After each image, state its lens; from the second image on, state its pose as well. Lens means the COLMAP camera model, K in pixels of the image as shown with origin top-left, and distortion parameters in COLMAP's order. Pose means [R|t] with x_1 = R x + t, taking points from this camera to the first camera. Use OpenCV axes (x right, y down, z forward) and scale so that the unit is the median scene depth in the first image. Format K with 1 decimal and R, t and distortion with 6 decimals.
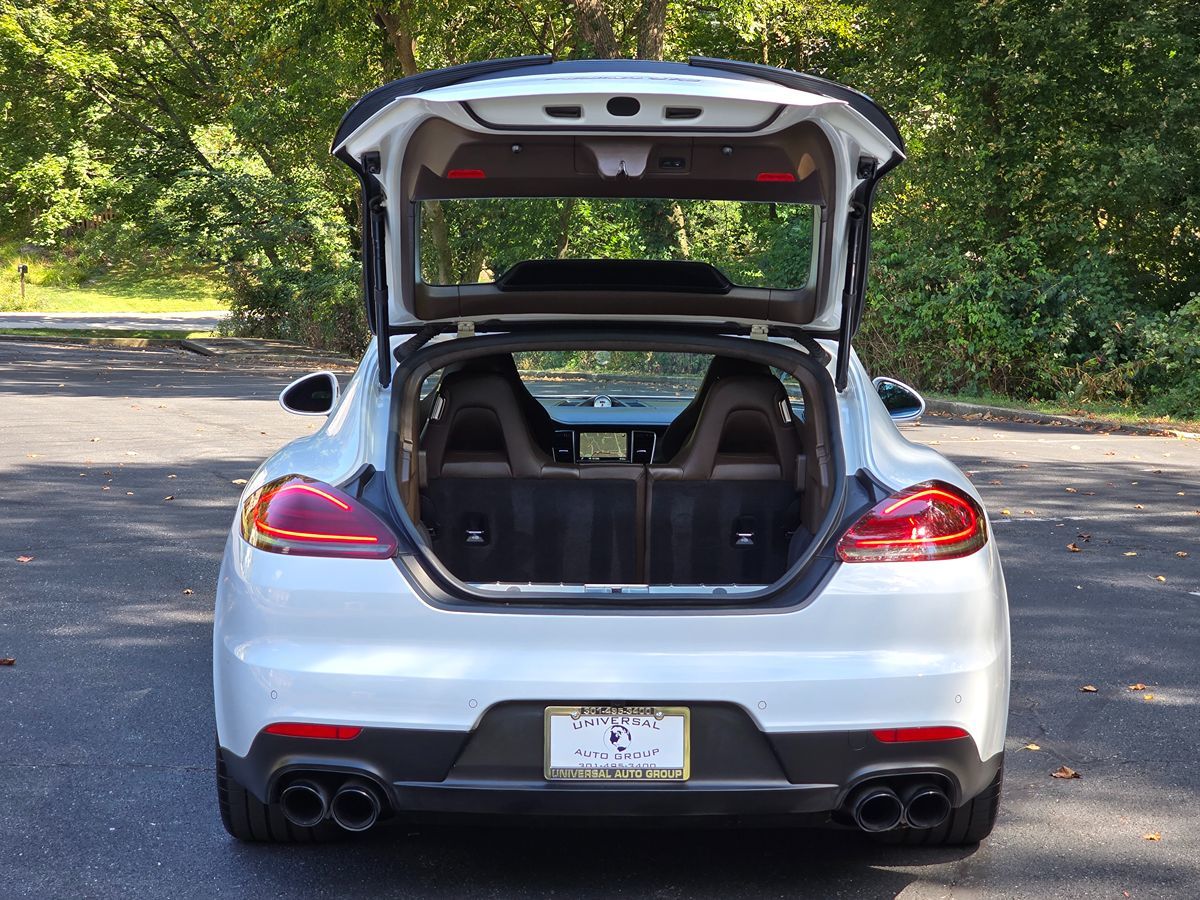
lens RADIAL K [[3306.5, 0, 600.0], [0, 3306.5, 450.0], [0, 0, 1]] dist [-0.083107, 1.142361]
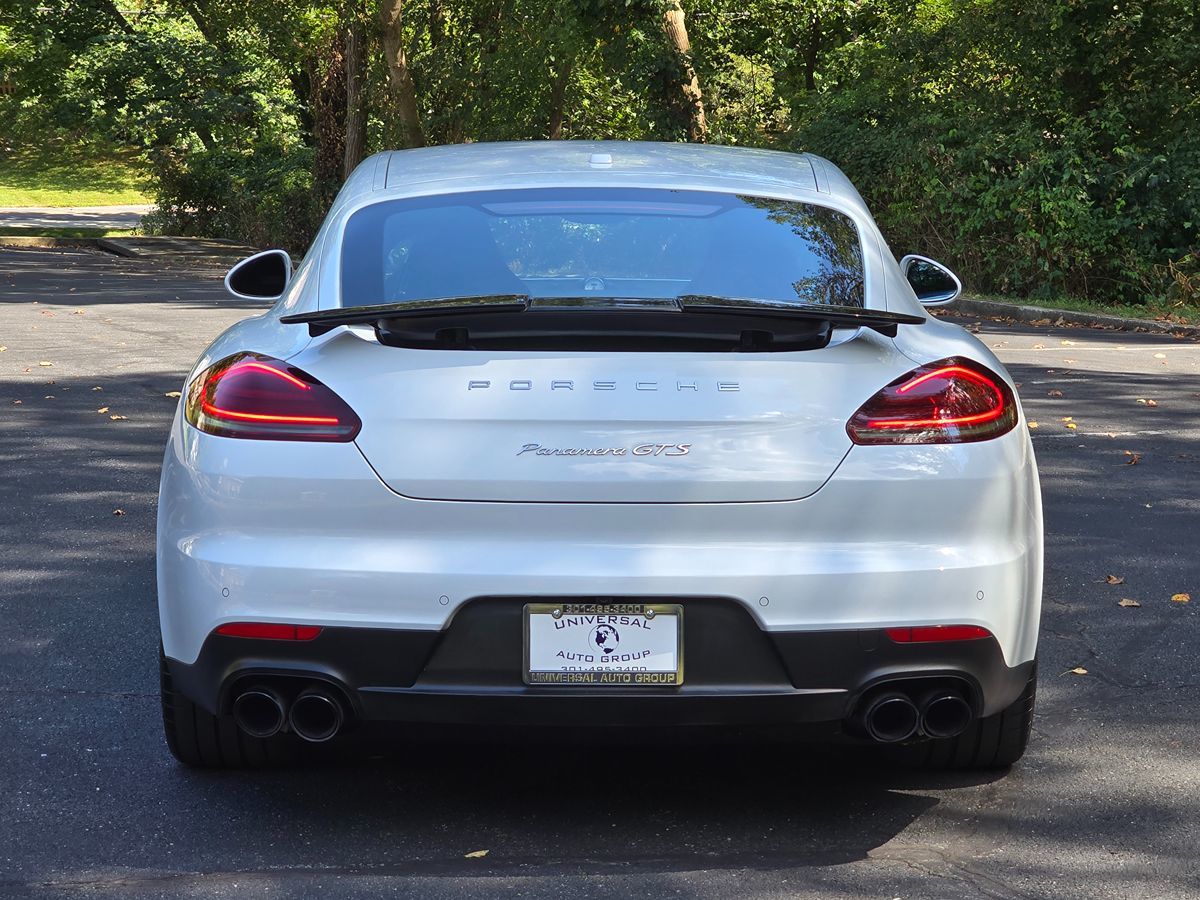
lens RADIAL K [[3306.5, 0, 600.0], [0, 3306.5, 450.0], [0, 0, 1]] dist [-0.083107, 1.142361]
pose [[0.999932, -0.003476, 0.011094, -0.009679], [0.002865, 0.998500, 0.054677, -0.024407], [-0.011268, -0.054641, 0.998442, 0.161886]]
